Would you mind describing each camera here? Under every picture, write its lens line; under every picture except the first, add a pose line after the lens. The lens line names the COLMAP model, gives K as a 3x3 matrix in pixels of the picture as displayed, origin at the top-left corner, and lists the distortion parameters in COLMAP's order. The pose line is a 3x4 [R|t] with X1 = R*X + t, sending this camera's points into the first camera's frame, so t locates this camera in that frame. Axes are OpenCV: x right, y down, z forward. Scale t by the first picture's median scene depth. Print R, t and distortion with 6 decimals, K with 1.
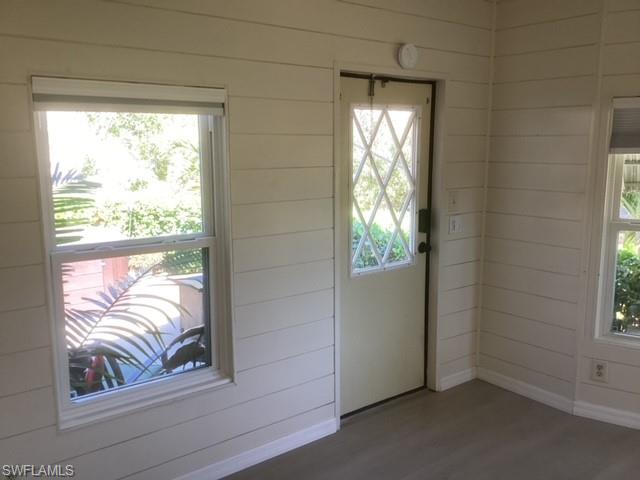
lens RADIAL K [[579.7, 0, 320.0], [0, 579.7, 240.0], [0, 0, 1]] dist [0.101868, -0.147240]
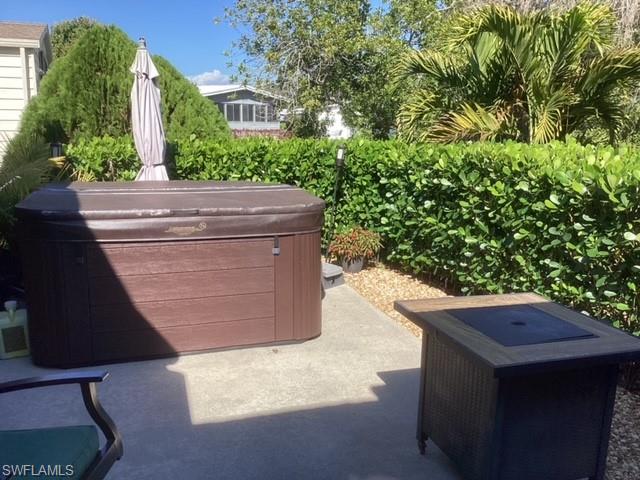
lens RADIAL K [[612.2, 0, 320.0], [0, 612.2, 240.0], [0, 0, 1]] dist [-0.003256, -0.005613]
pose [[0.935221, 0.090344, -0.342344, -0.102189], [-0.078254, 0.995729, 0.048994, 0.000758], [0.345308, -0.019031, 0.938297, 0.351033]]
